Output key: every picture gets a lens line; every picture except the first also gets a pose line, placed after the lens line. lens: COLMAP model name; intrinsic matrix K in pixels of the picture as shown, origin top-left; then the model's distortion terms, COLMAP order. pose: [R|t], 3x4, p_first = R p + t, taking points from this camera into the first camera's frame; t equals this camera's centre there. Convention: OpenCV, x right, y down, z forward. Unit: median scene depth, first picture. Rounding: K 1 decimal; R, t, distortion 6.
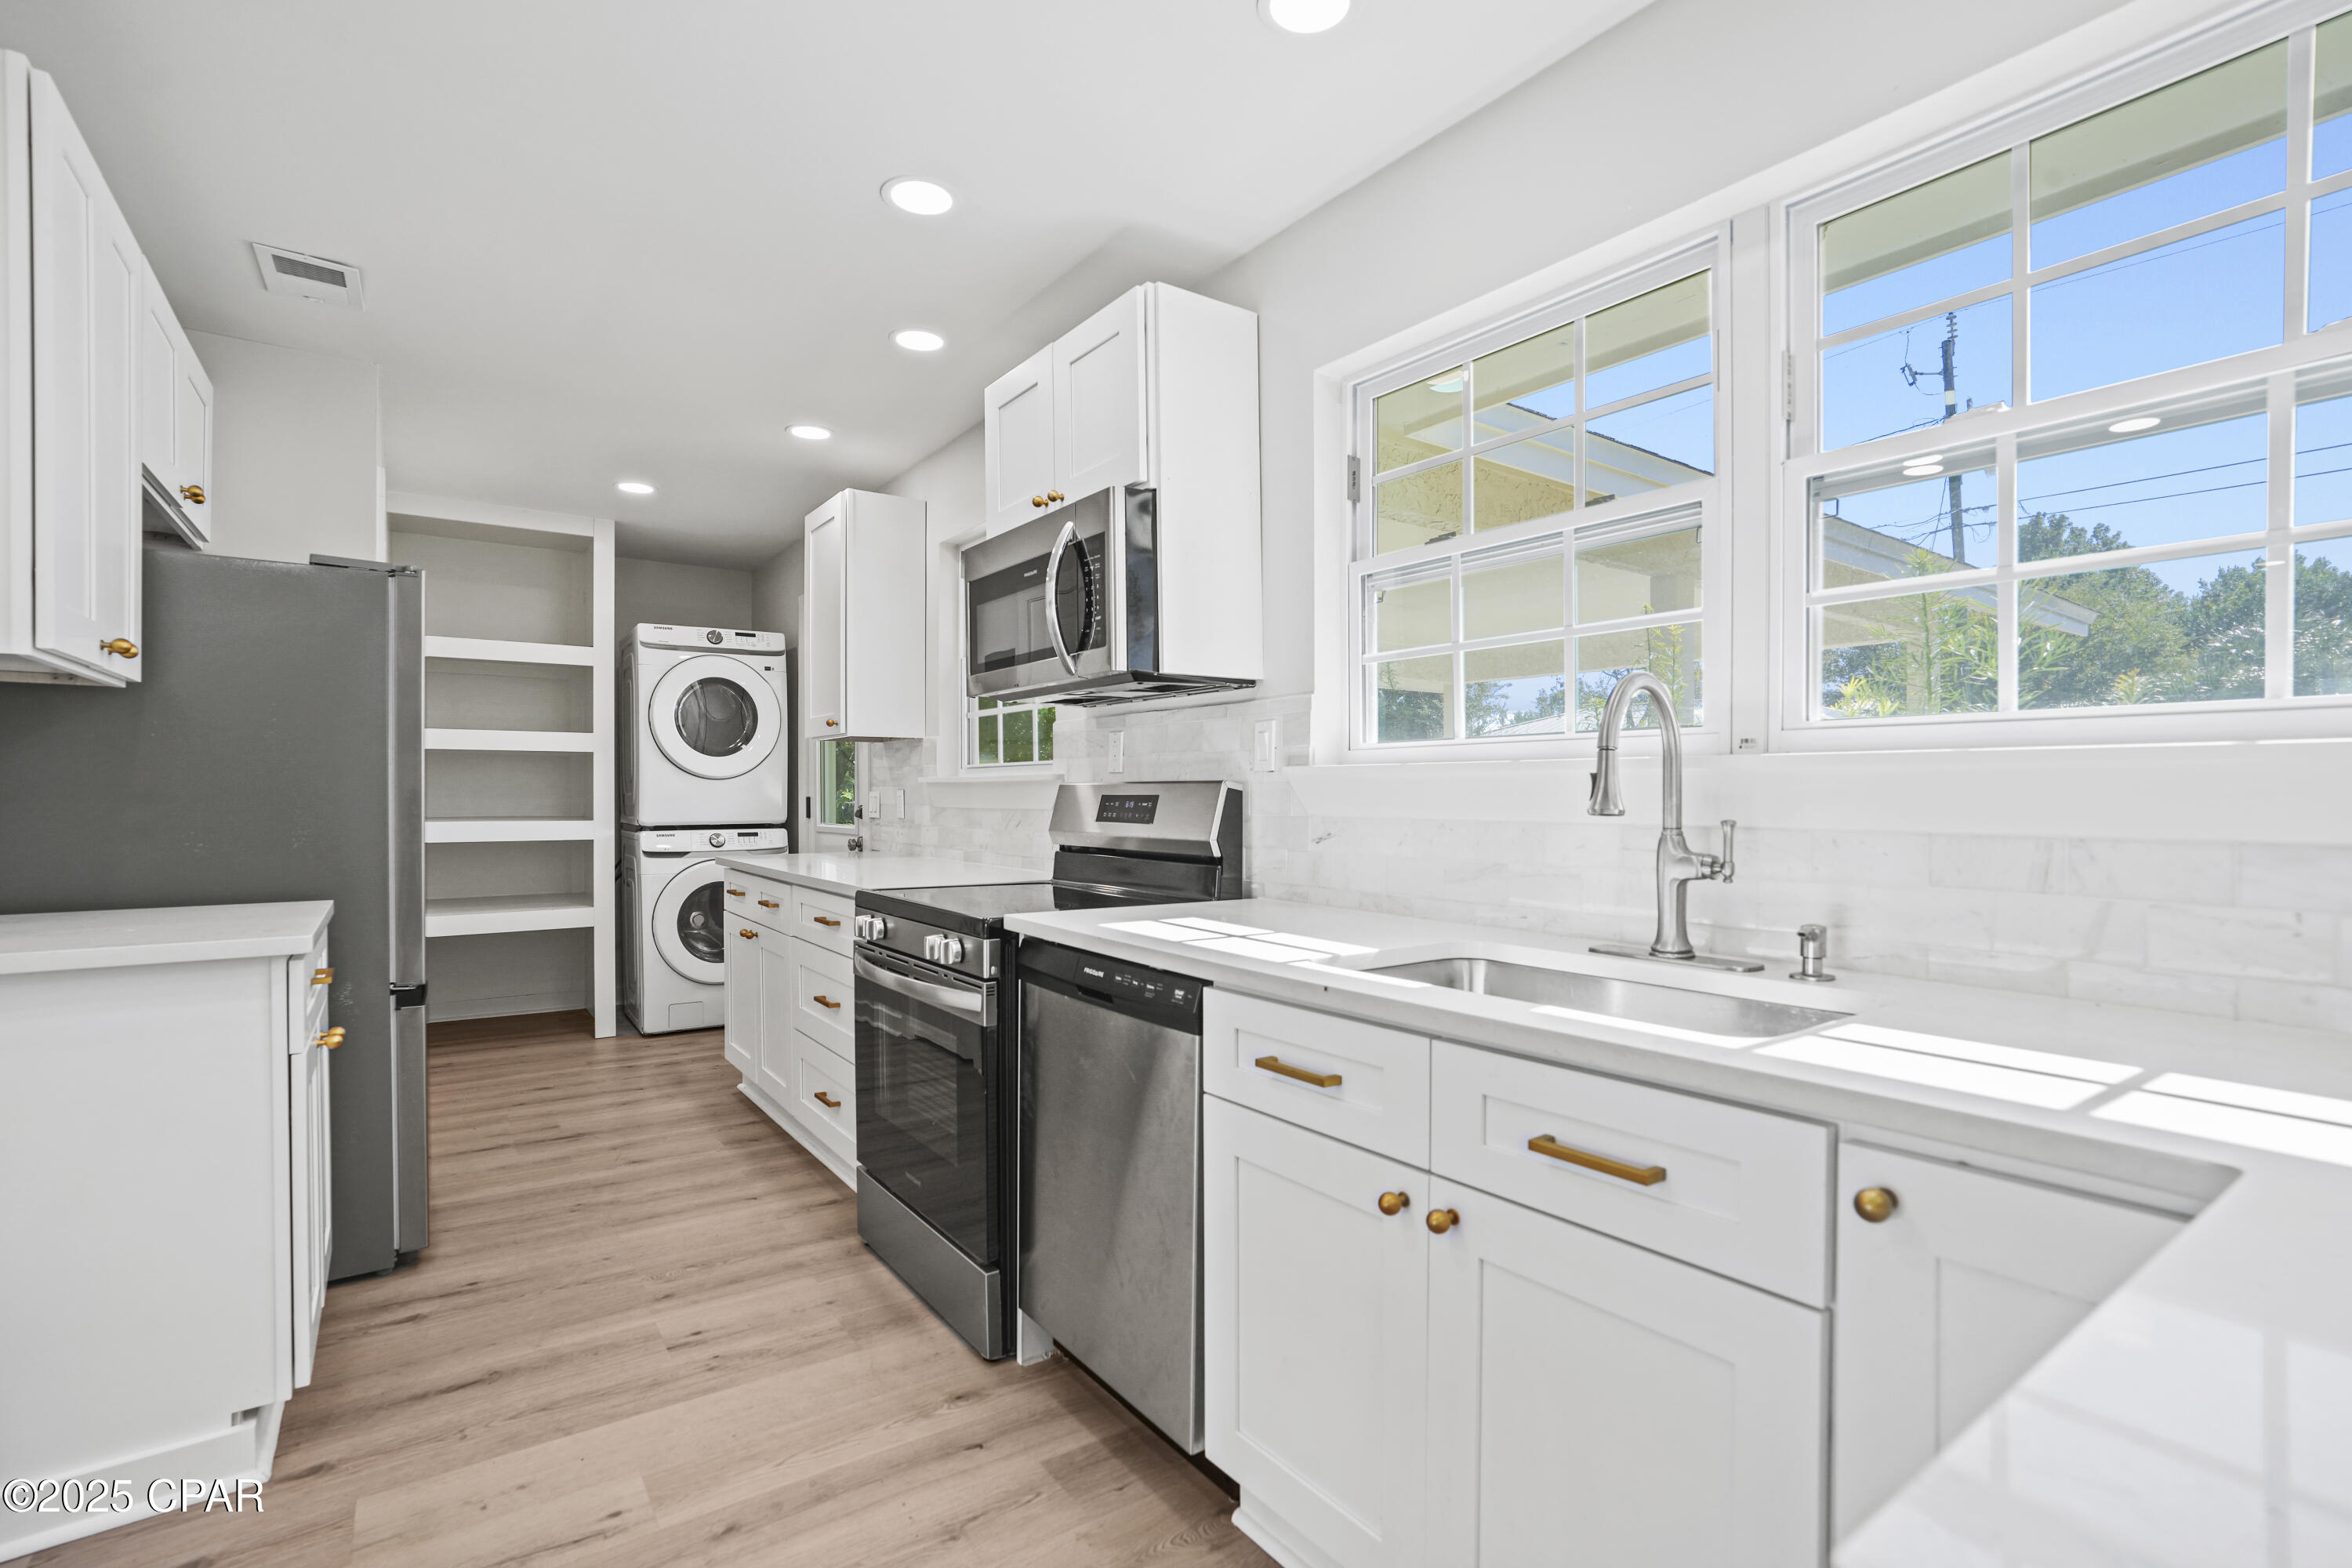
lens RADIAL K [[1093.7, 0, 1195.9], [0, 1093.7, 801.9], [0, 0, 1]] dist [-0.046715, 0.019736]
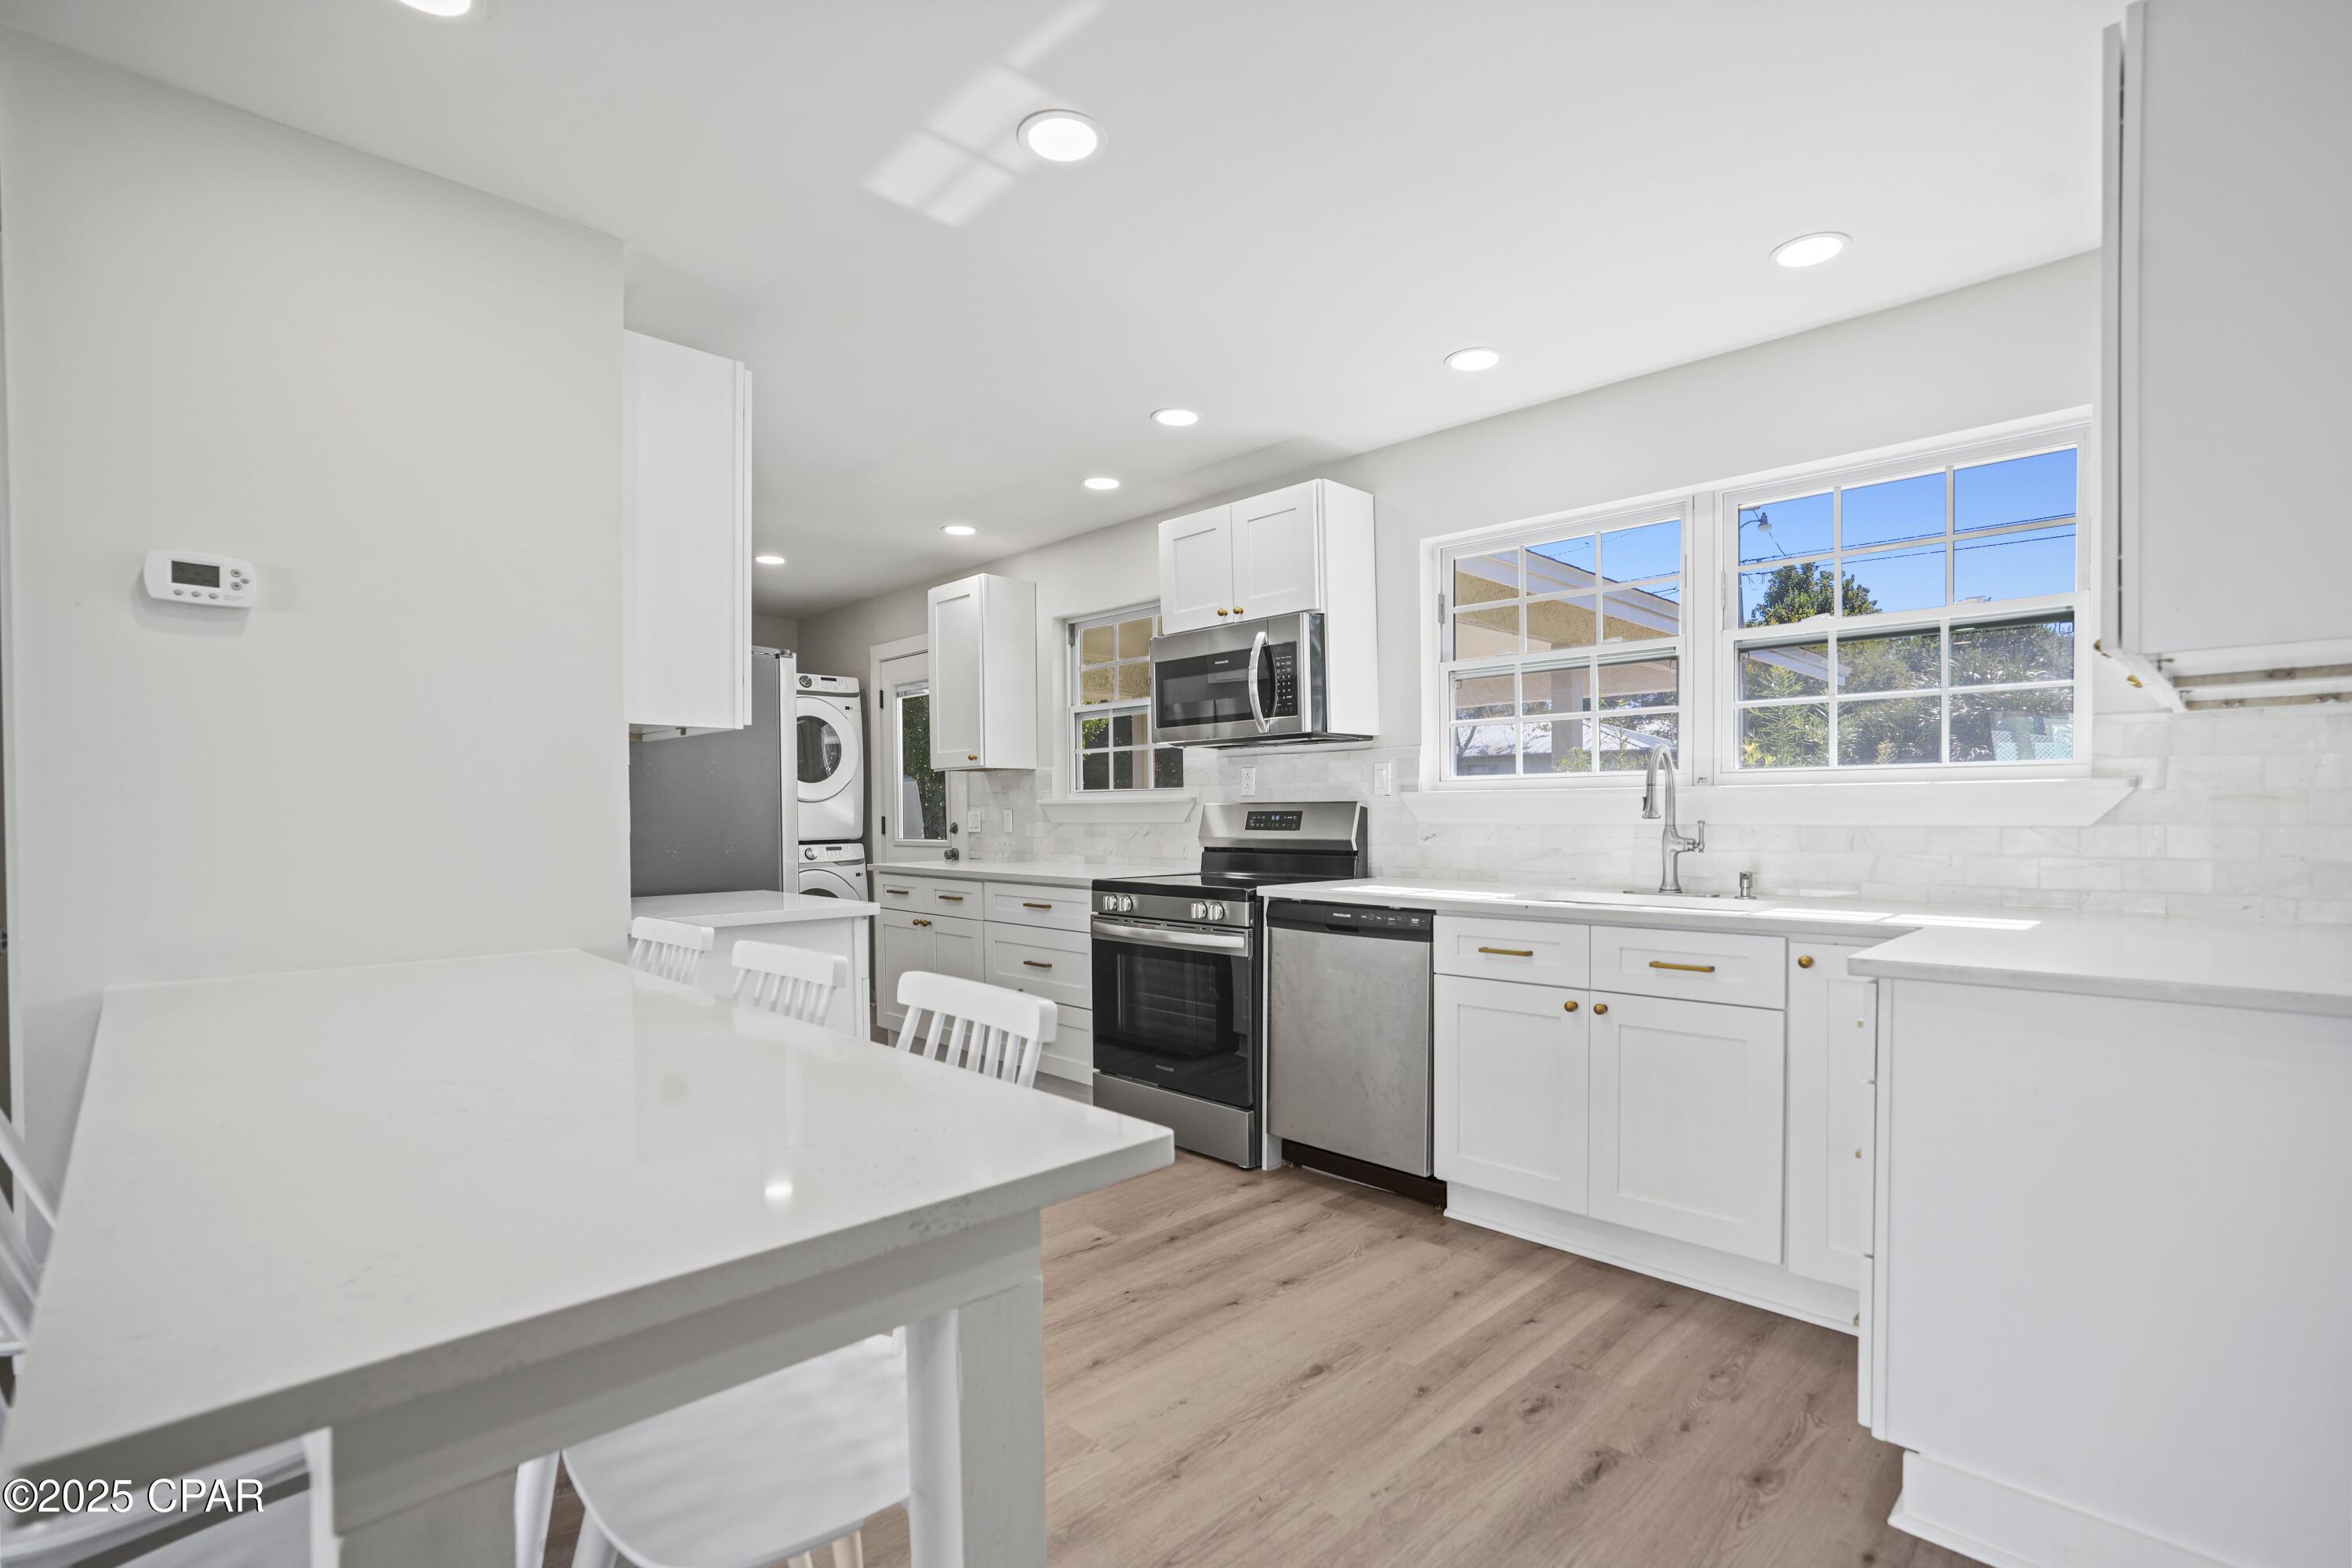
lens RADIAL K [[1093.7, 0, 1200.3], [0, 1093.7, 834.6], [0, 0, 1]] dist [-0.046715, 0.019736]
pose [[0.986769, -0.012297, 0.161667, -0.465755], [0.010107, 0.999846, 0.014363, 0.003419], [-0.161819, -0.012539, 0.986741, -0.508154]]
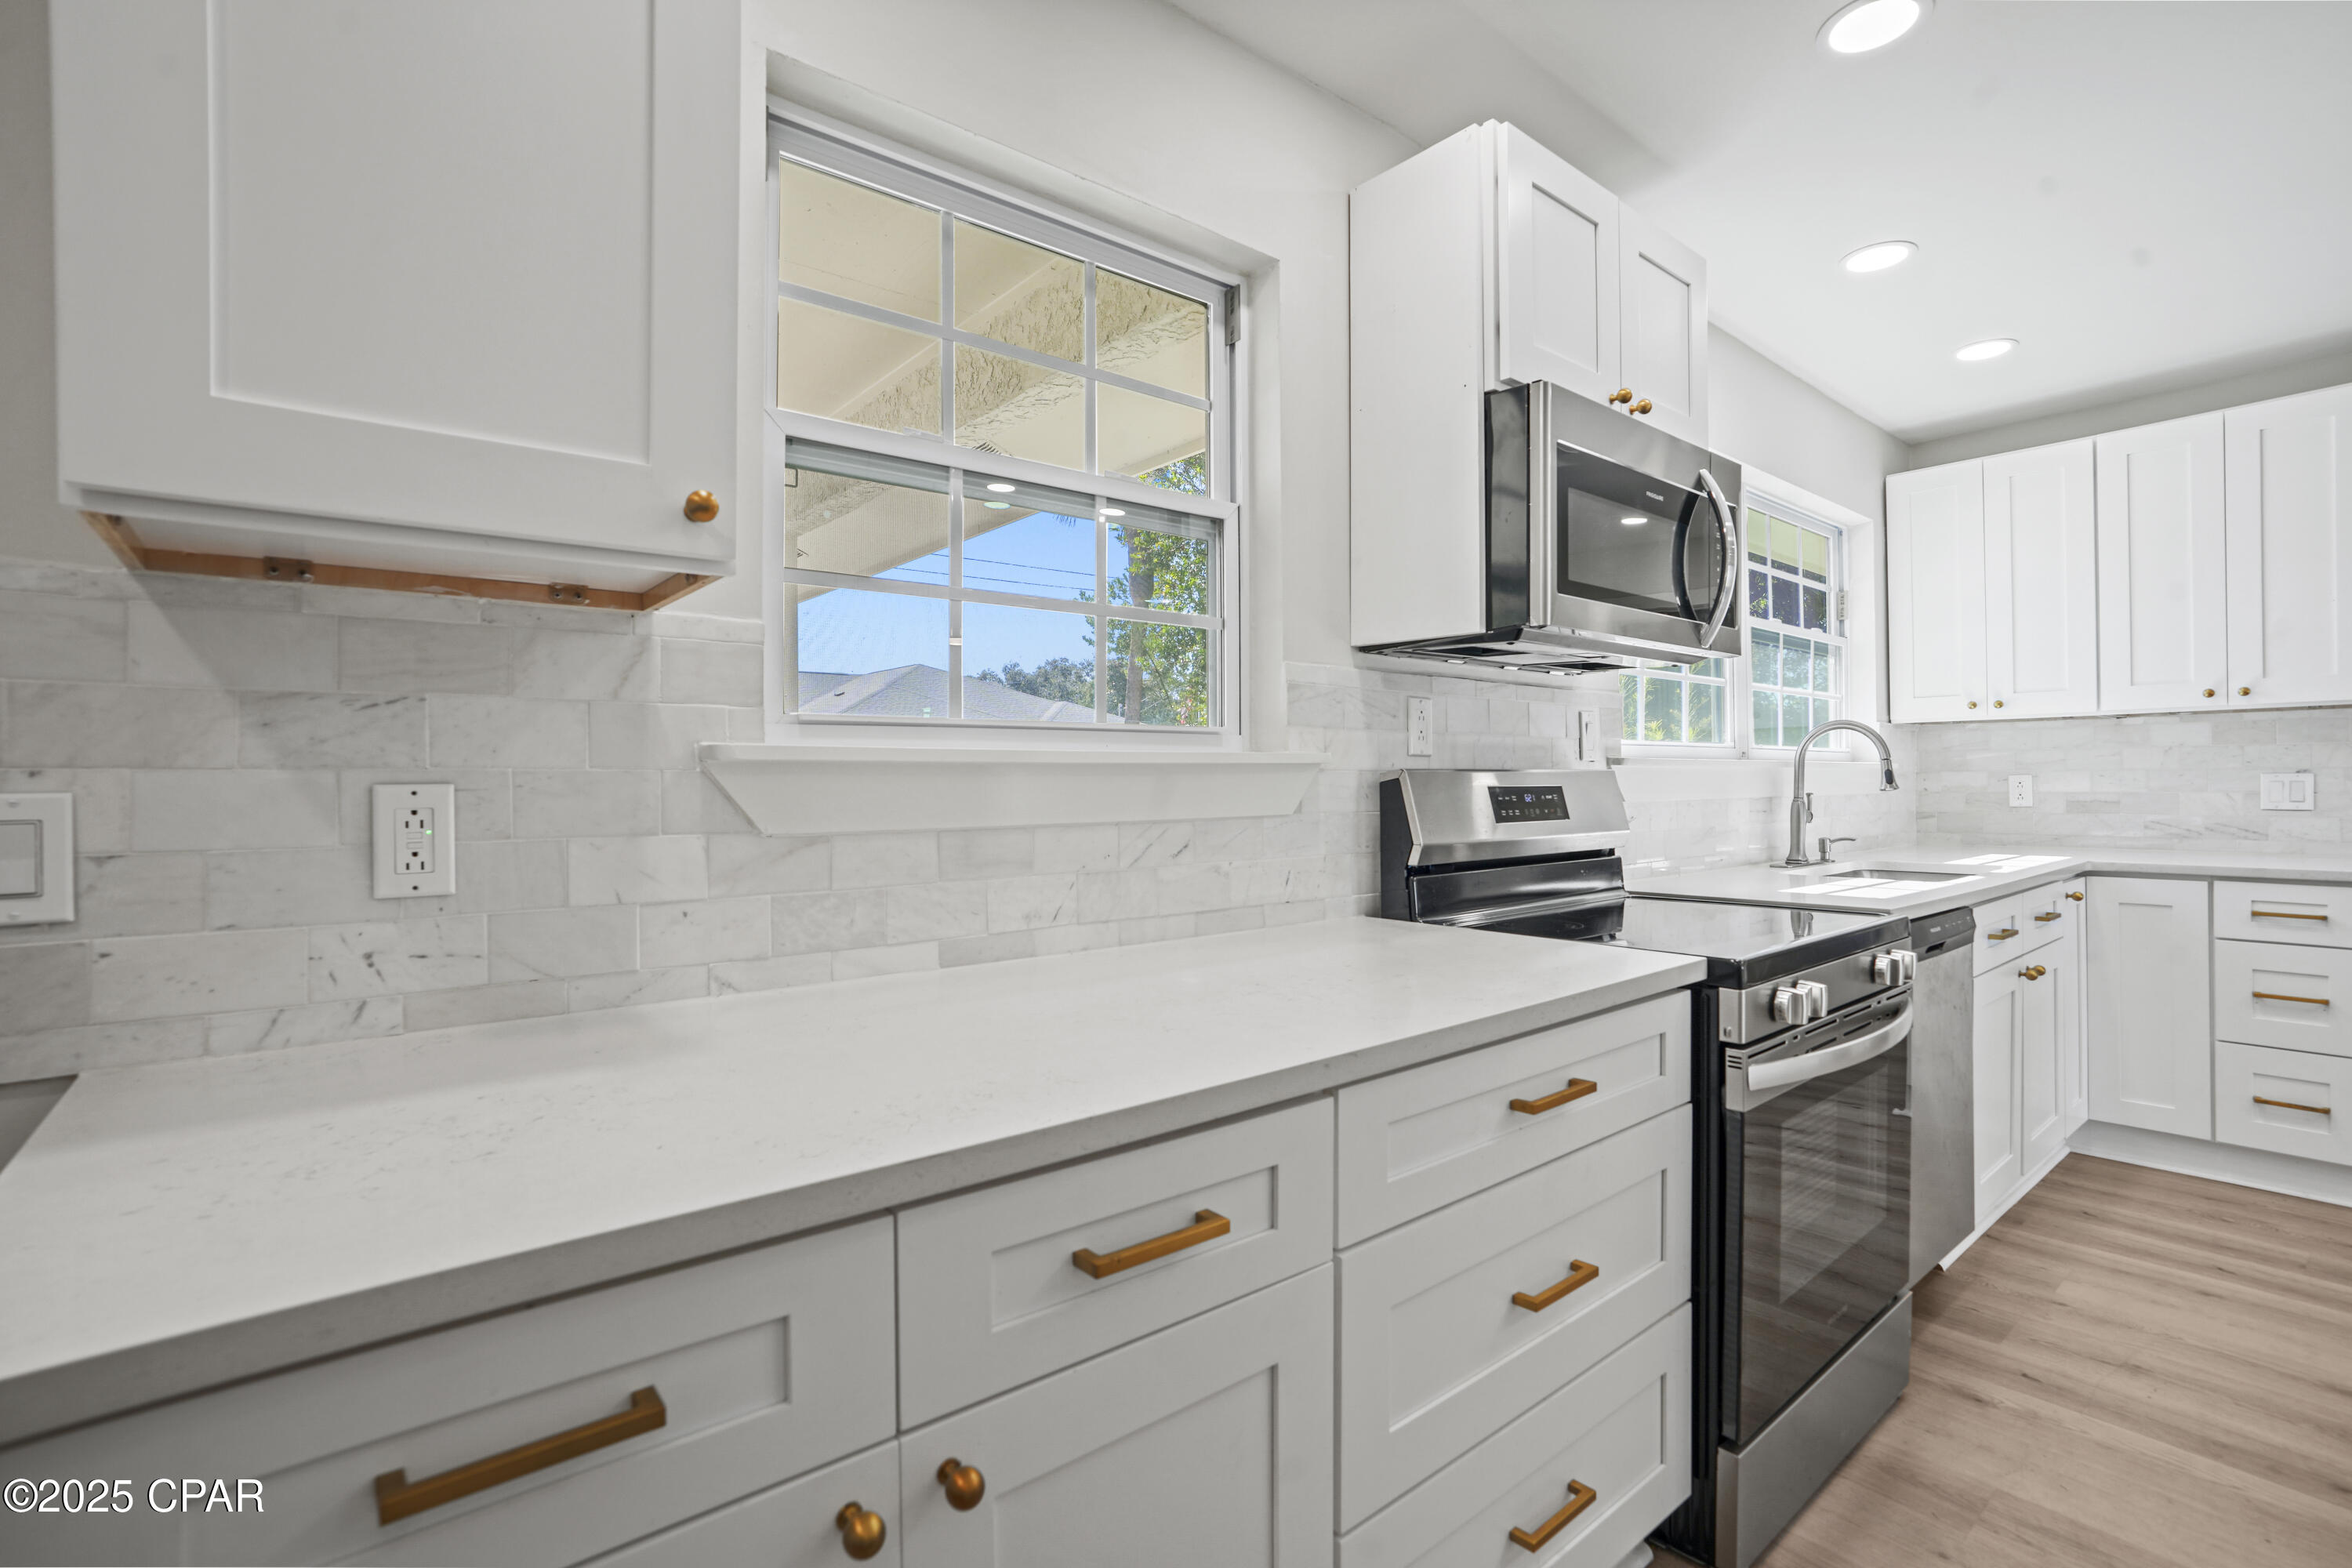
lens RADIAL K [[1079.6, 0, 1165.7], [0, 1079.6, 778.2], [0, 0, 1]] dist [-0.042976, 0.013035]
pose [[-0.056801, 0.000812, 0.998385, -0.967449], [0.013994, 0.999902, -0.000017, -0.018556], [-0.998287, 0.013971, -0.056807, 1.530018]]
